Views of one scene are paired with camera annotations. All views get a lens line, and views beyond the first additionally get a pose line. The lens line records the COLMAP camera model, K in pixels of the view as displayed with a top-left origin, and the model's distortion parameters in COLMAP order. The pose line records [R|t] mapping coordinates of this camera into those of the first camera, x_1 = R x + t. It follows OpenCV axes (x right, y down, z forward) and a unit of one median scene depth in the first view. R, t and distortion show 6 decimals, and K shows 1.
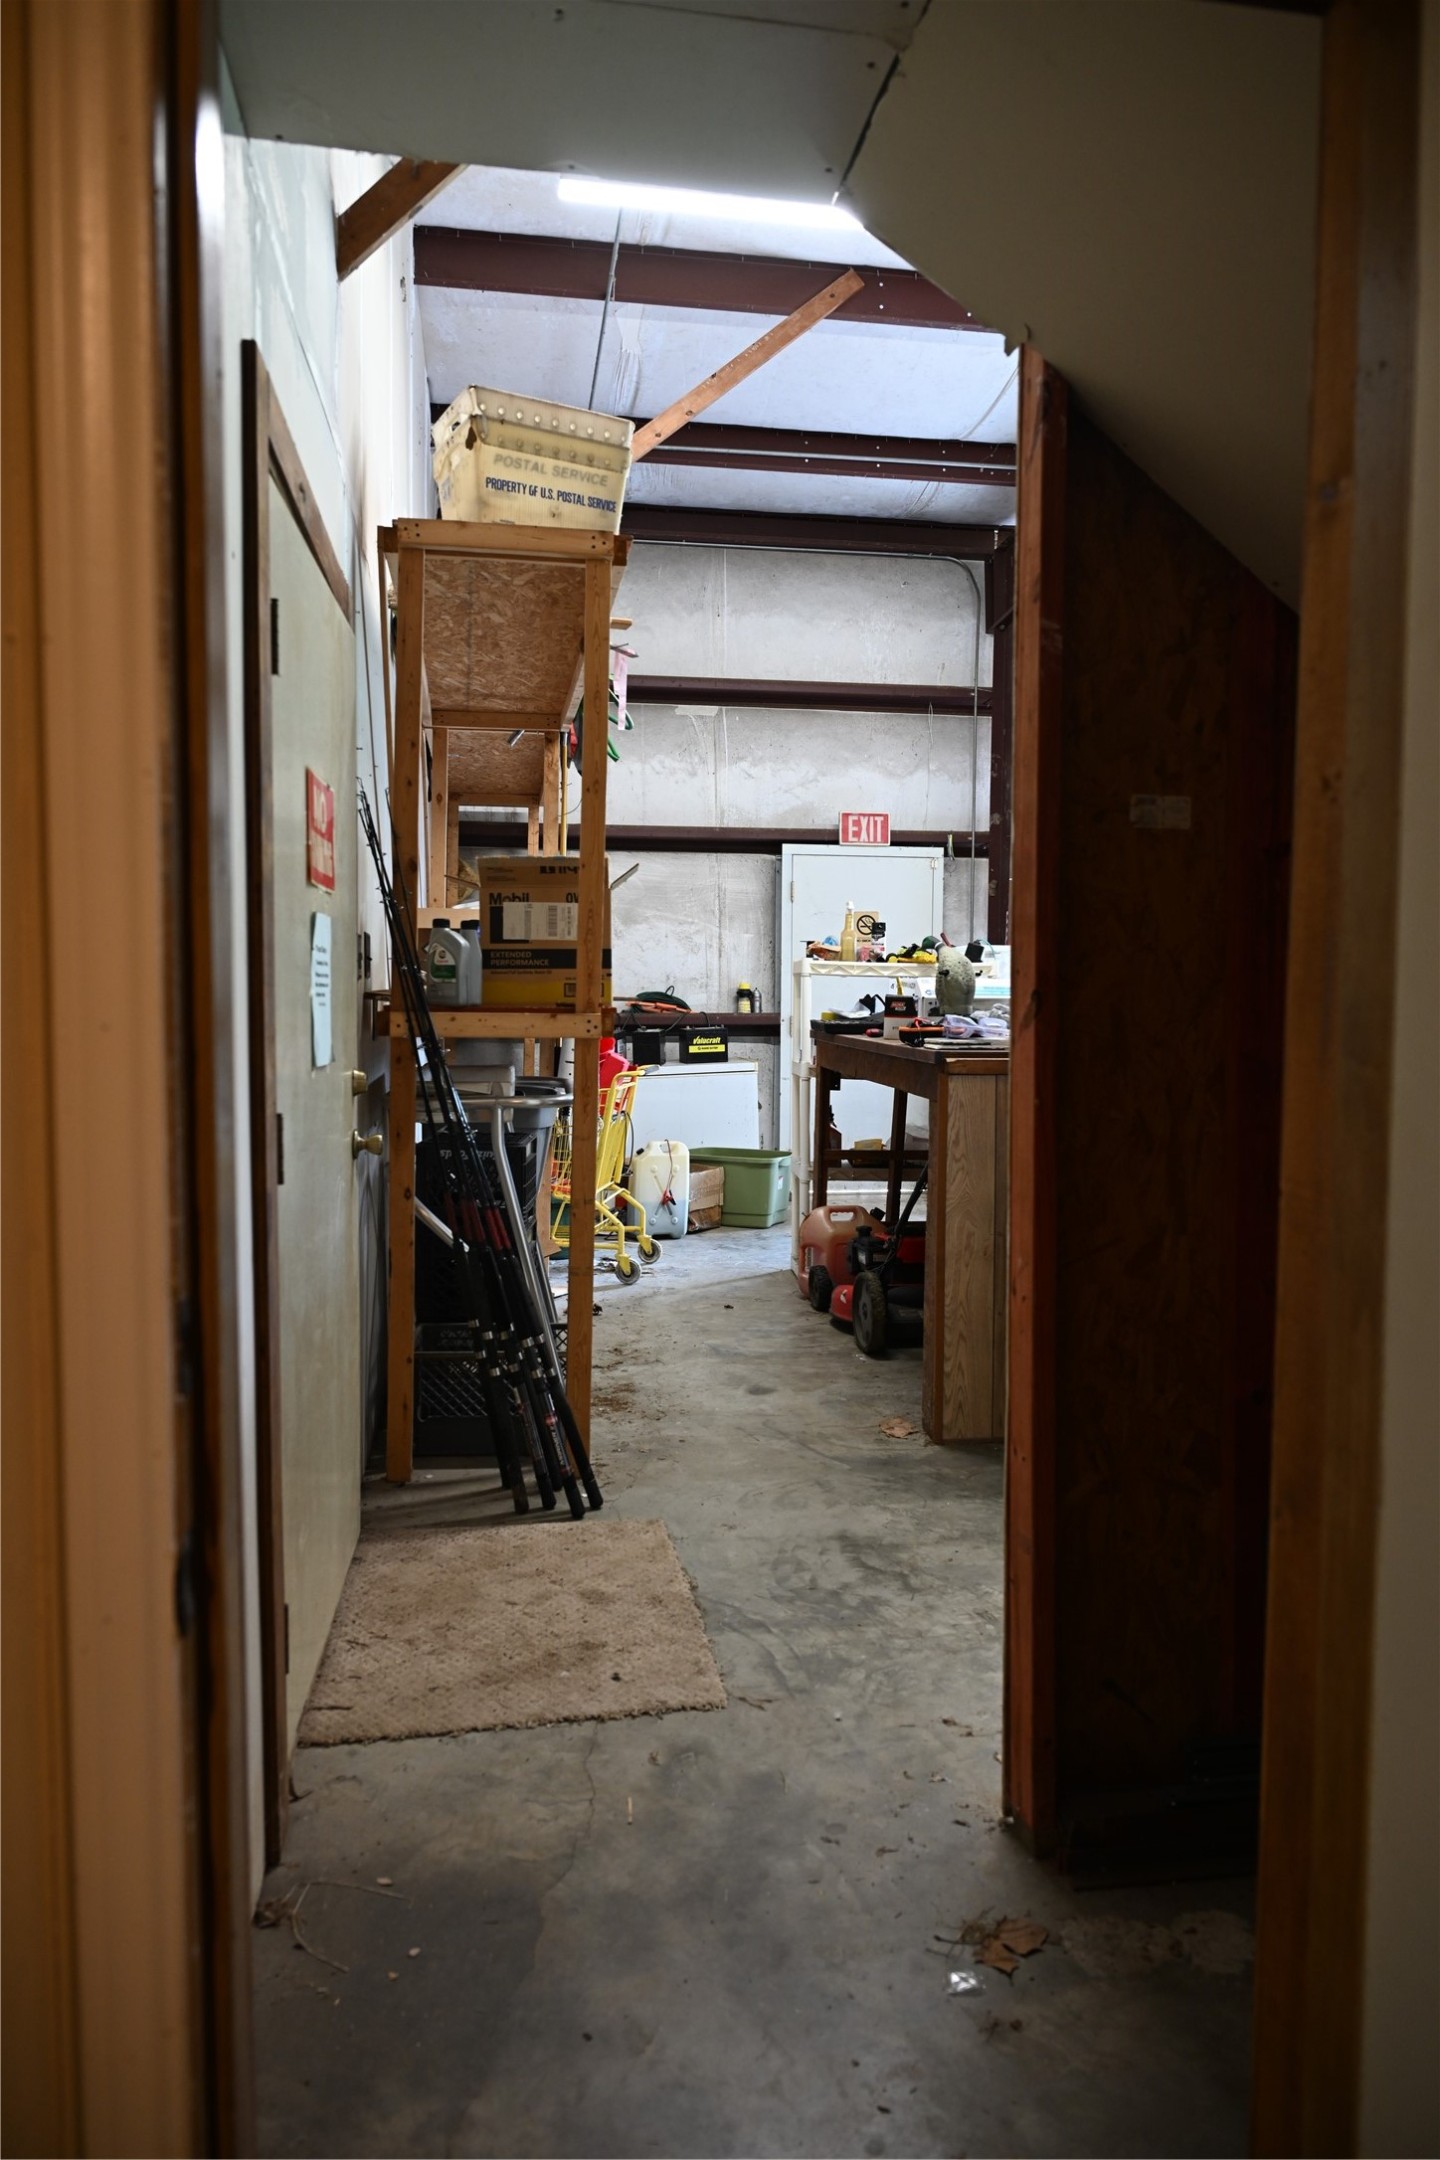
lens RADIAL K [[1426.4, 0, 709.8], [0, 1426.4, 1070.7], [0, 0, 1]] dist [0.001693, -0.001812]
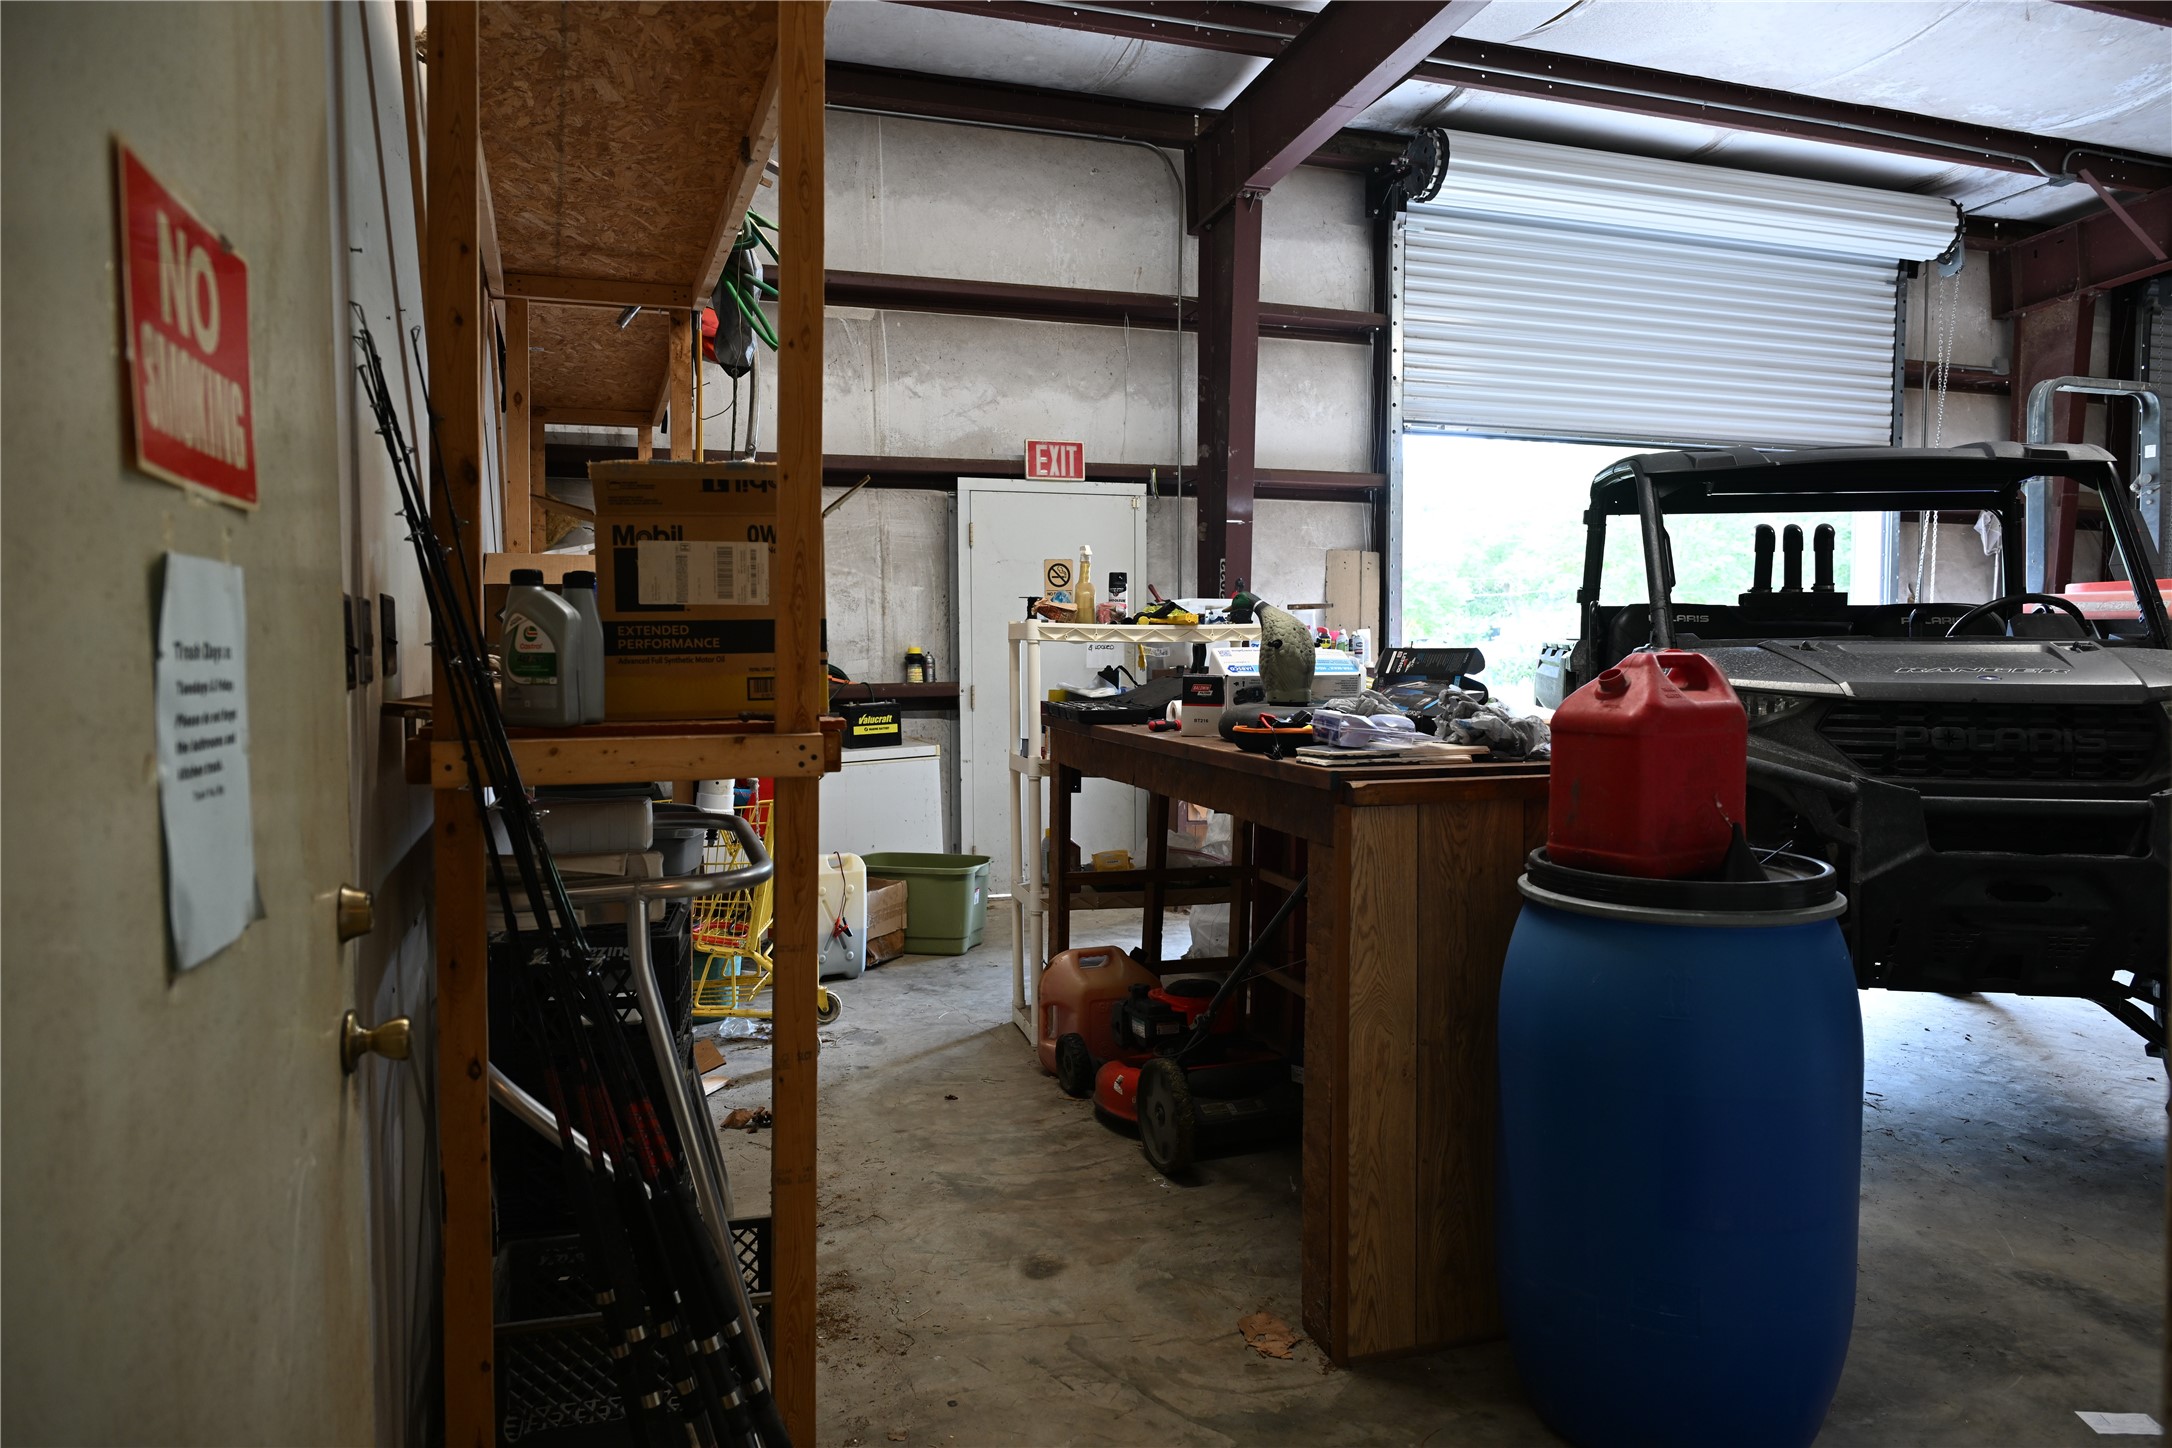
lens RADIAL K [[1434.3, 0, 1086.0], [0, 1434.3, 724.0], [0, 0, 1]] dist [0.001693, -0.001812]
pose [[0.982634, -0.022686, 0.184161, -0.051236], [0.022277, 0.999743, 0.004290, -0.028706], [-0.184211, -0.000113, 0.982887, 0.268475]]
